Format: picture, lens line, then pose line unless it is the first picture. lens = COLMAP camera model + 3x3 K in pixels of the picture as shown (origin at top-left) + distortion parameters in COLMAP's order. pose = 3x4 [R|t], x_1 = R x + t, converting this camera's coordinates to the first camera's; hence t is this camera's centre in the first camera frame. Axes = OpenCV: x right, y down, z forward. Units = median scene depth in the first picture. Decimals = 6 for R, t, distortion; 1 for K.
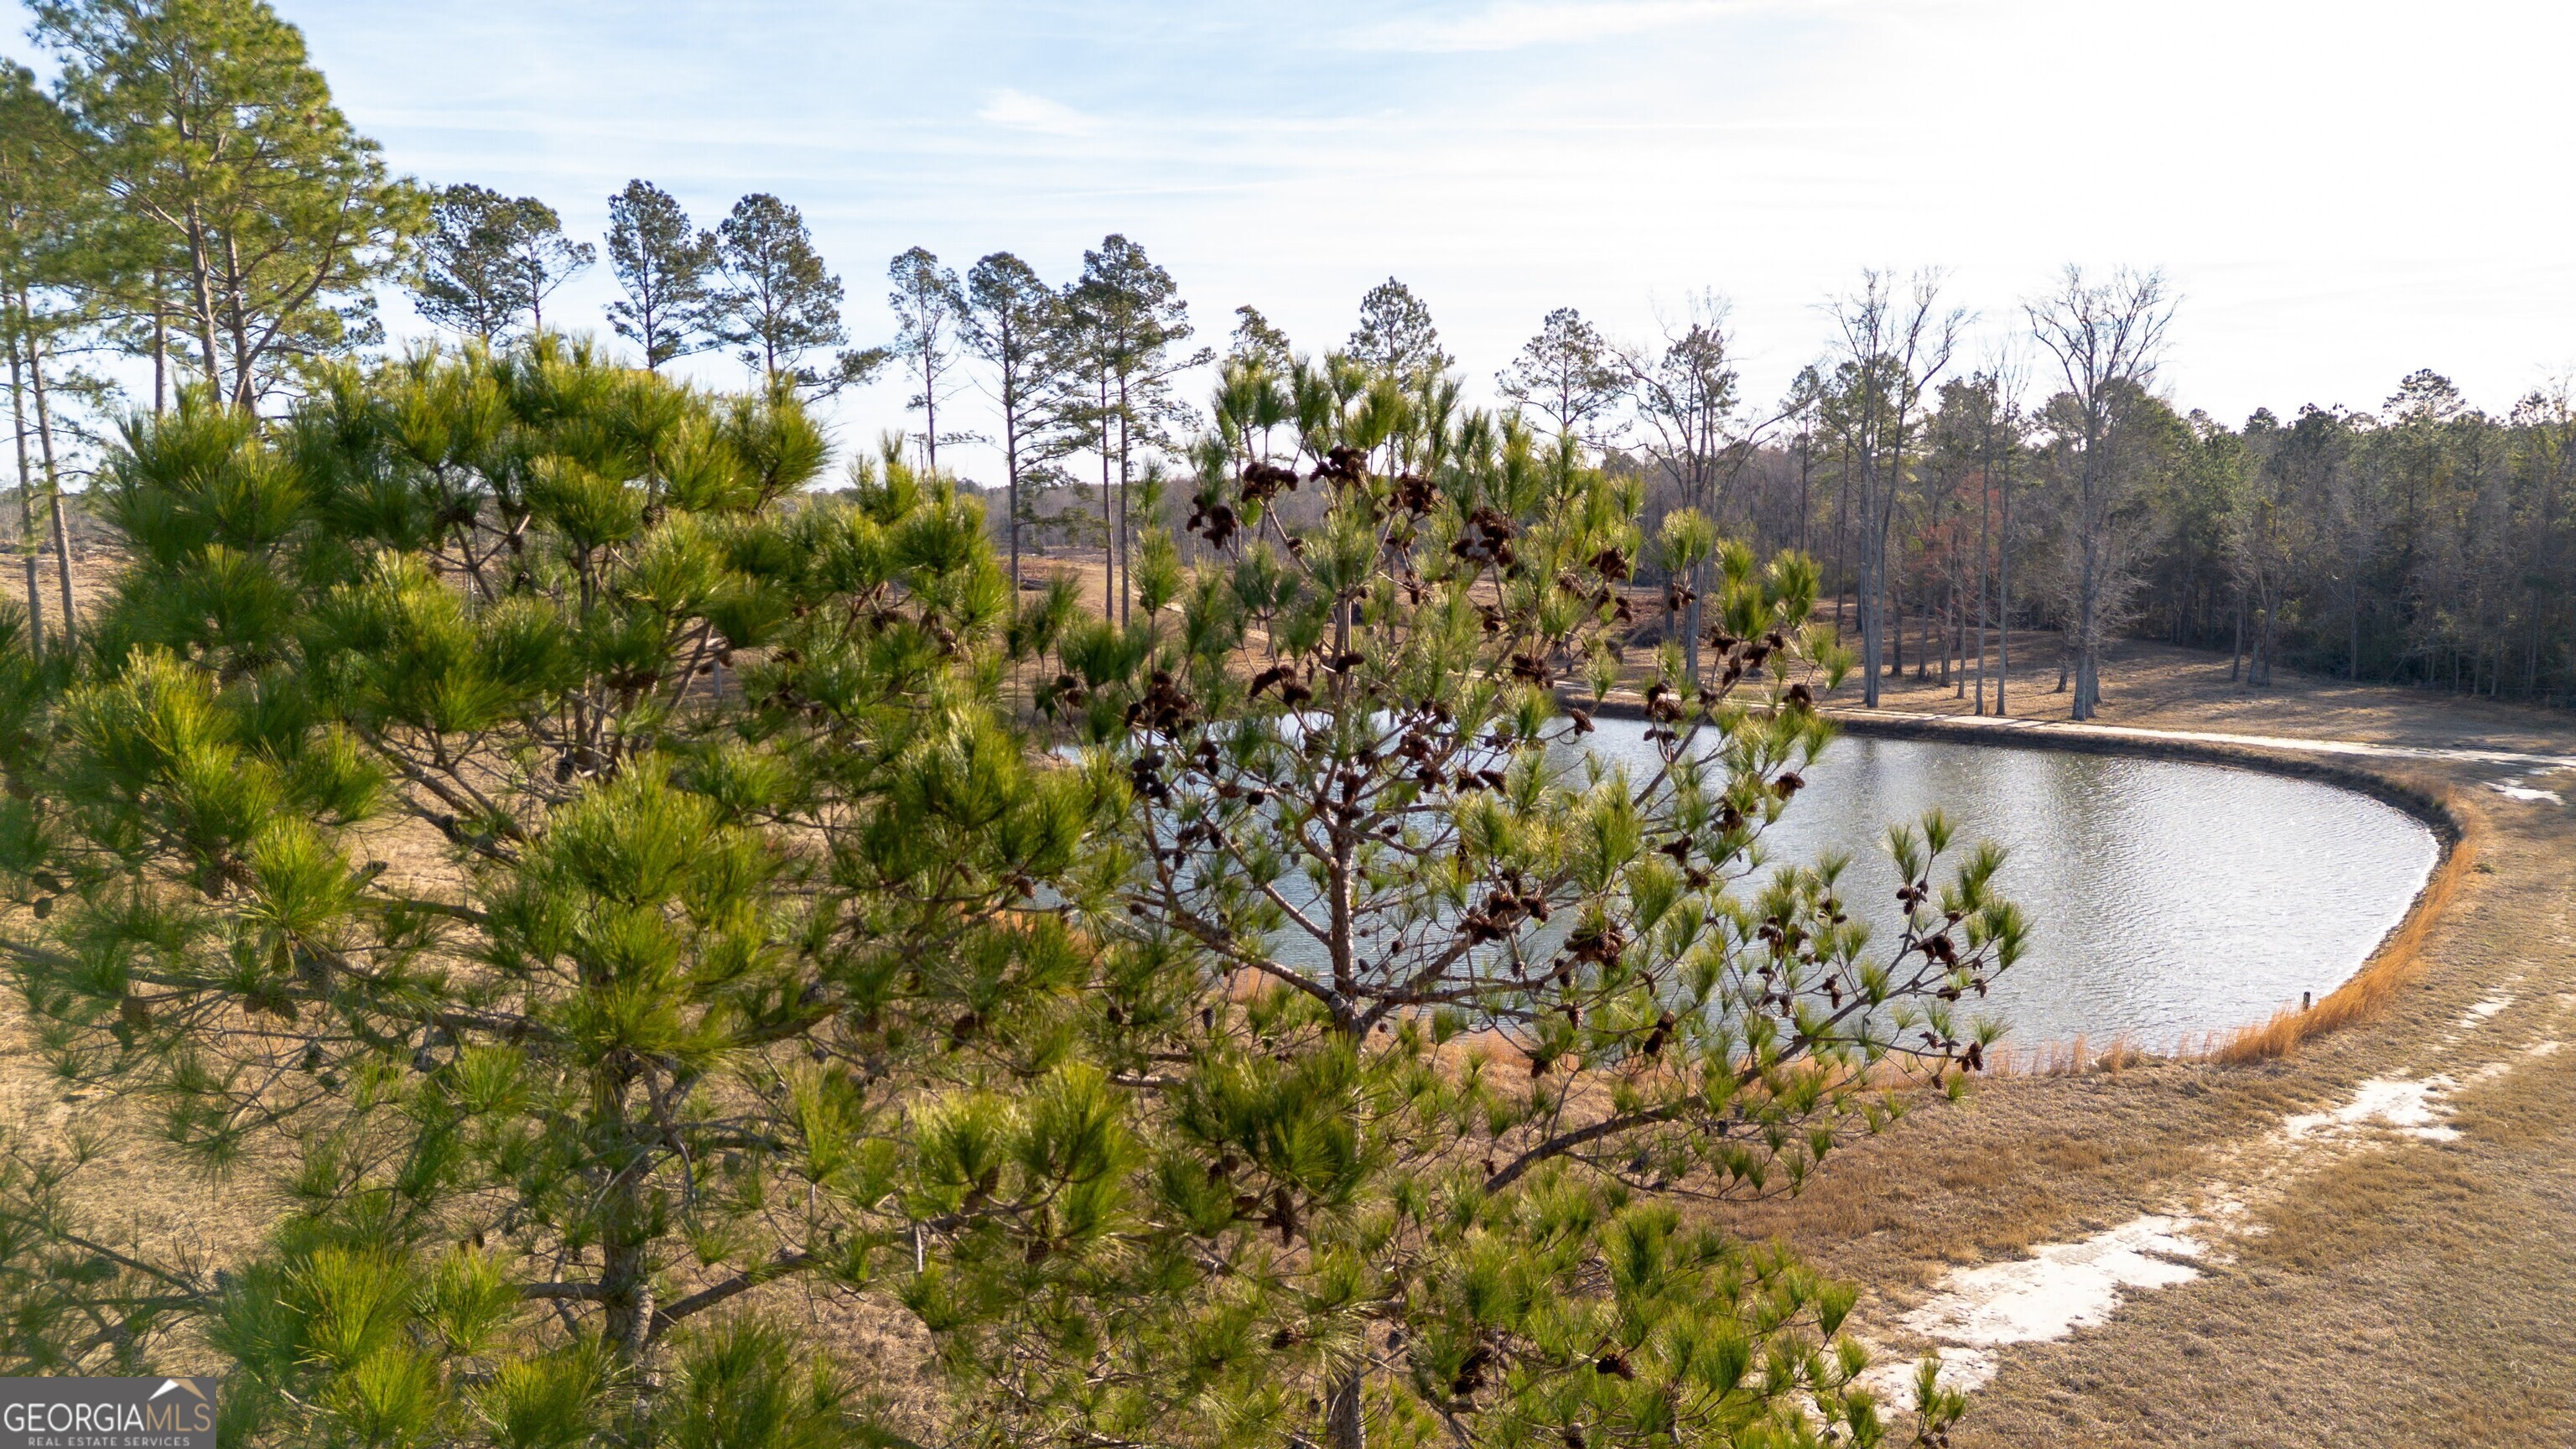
lens RADIAL K [[1801.3, 0, 1283.7], [0, 1801.3, 717.0], [0, 0, 1]] dist [0.062898, -0.057277]
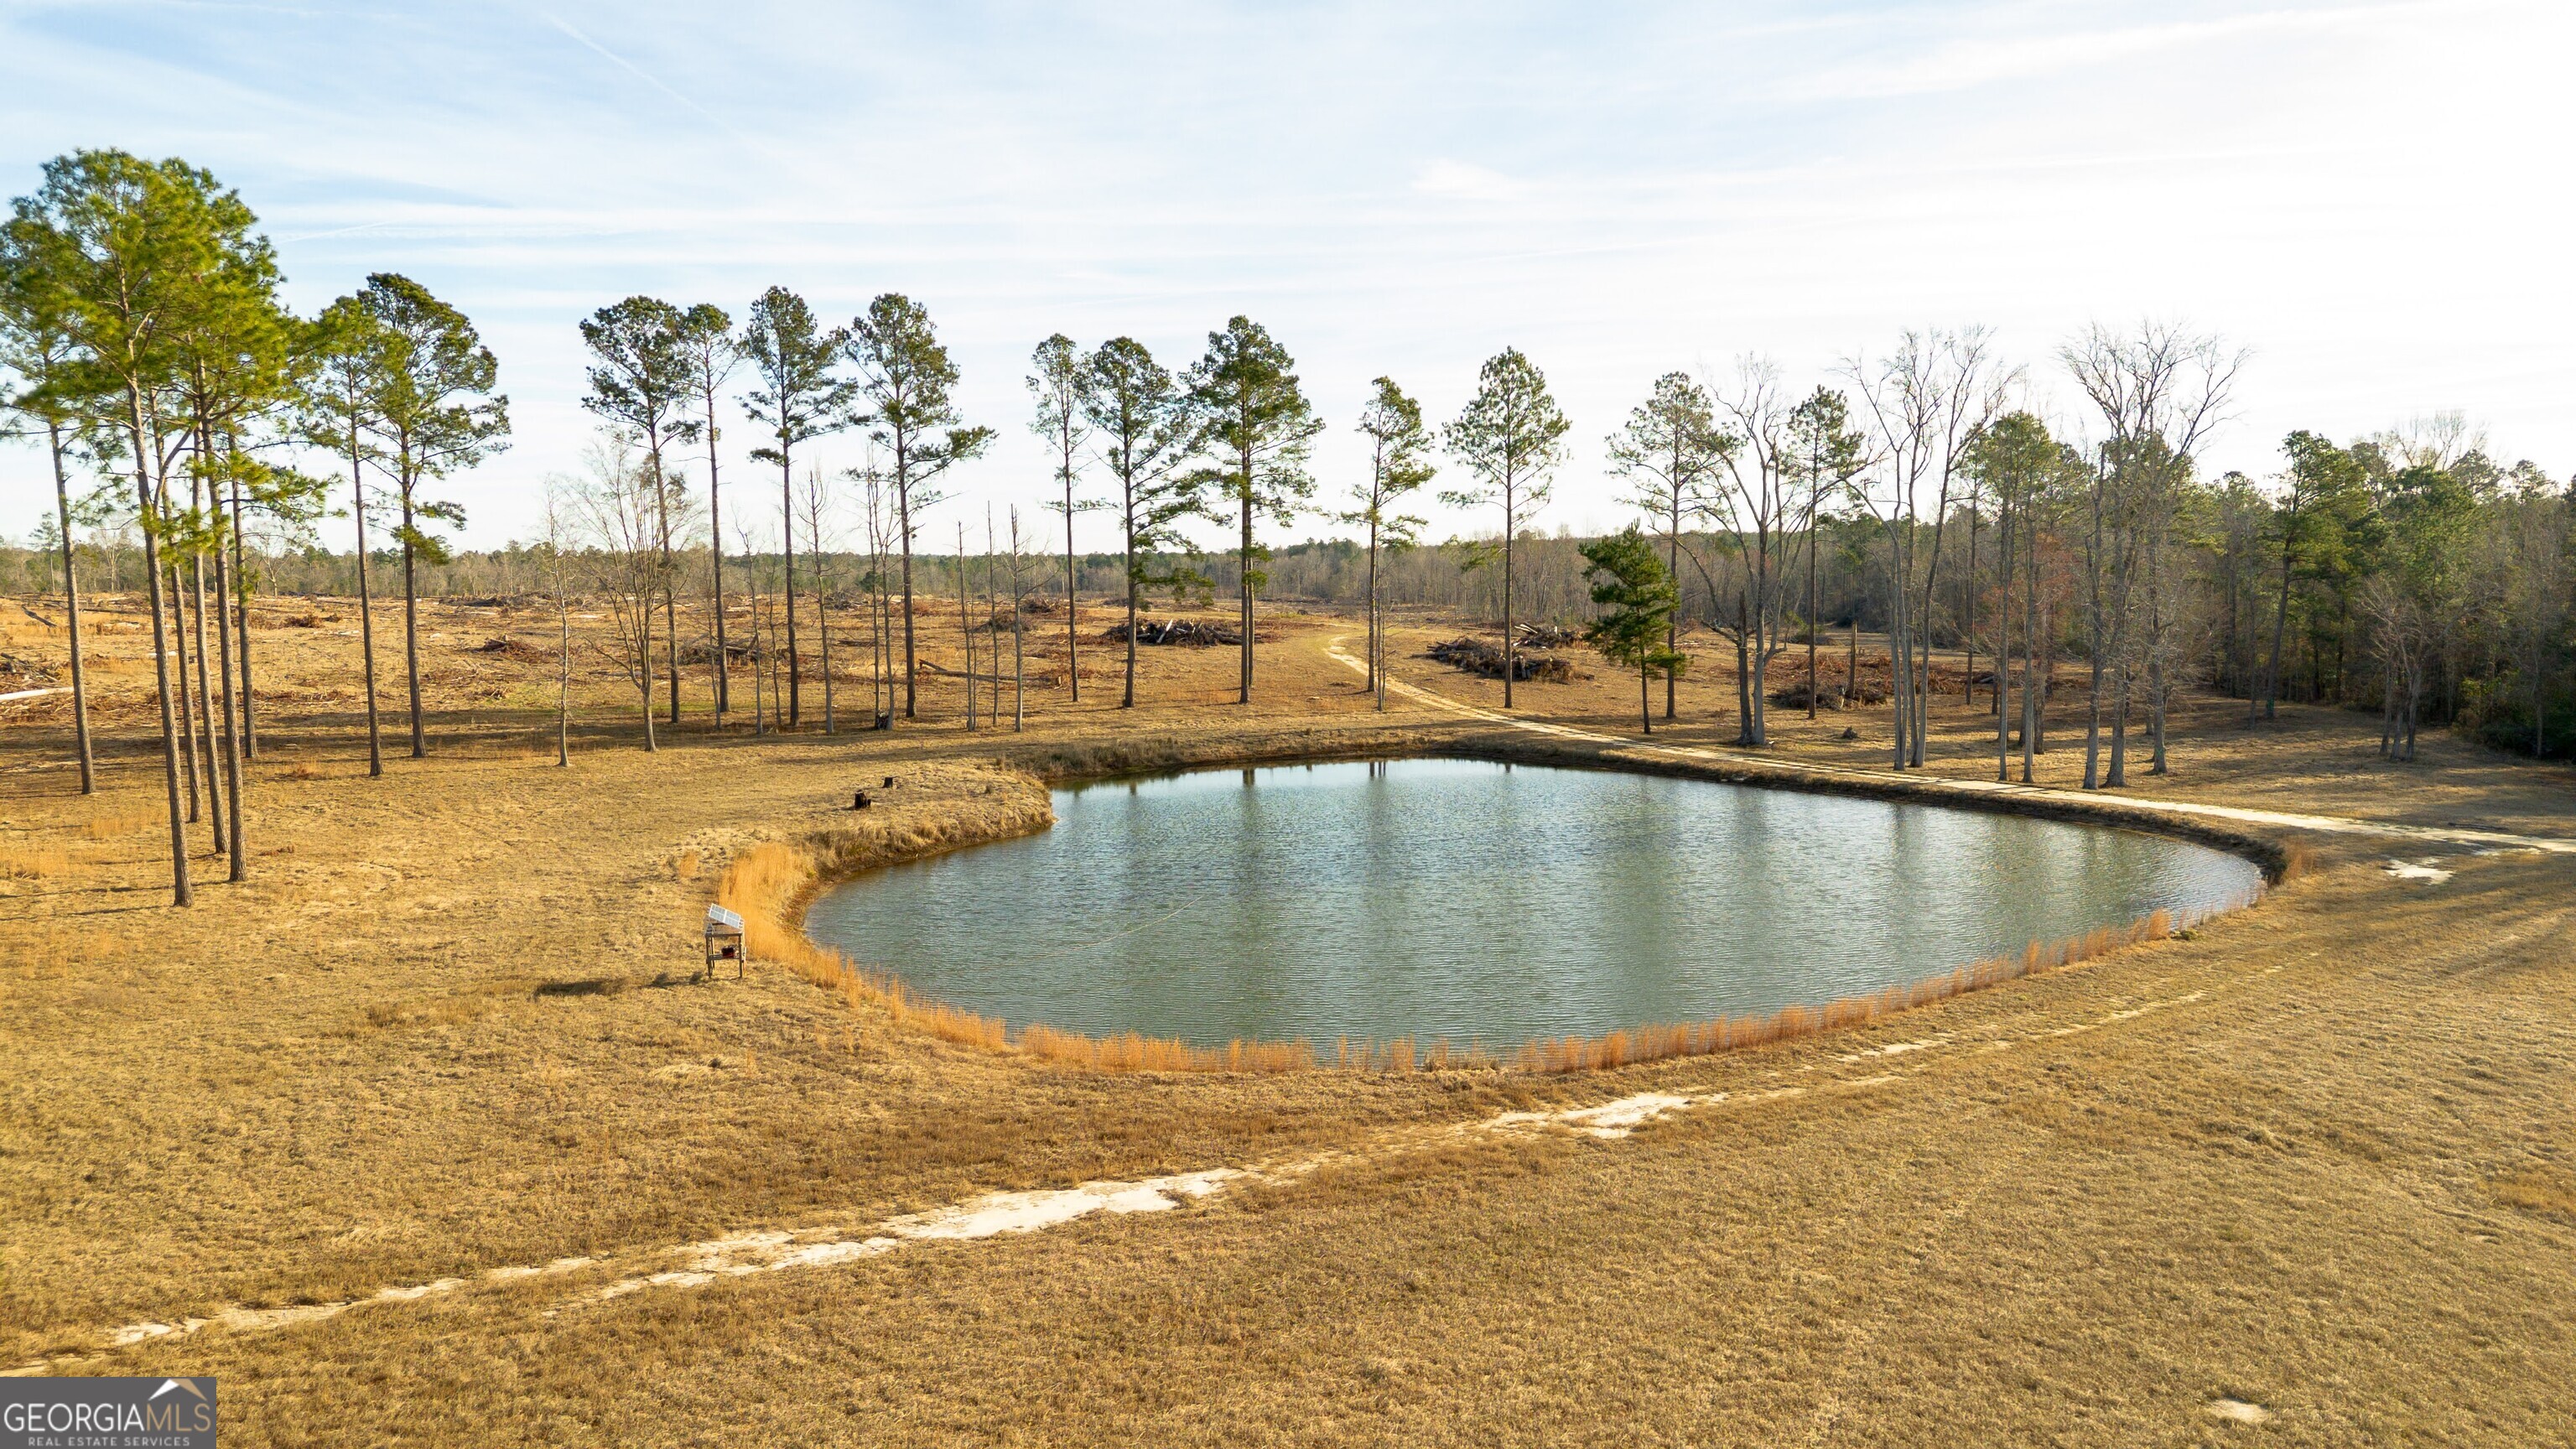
lens RADIAL K [[1801.3, 0, 1283.7], [0, 1801.3, 717.0], [0, 0, 1]] dist [0.062898, -0.057277]
pose [[0.972781, 0.020084, -0.230854, 0.215820], [-0.027629, 0.999183, -0.029496, 0.003994], [0.230073, 0.035071, 0.972541, -0.038689]]
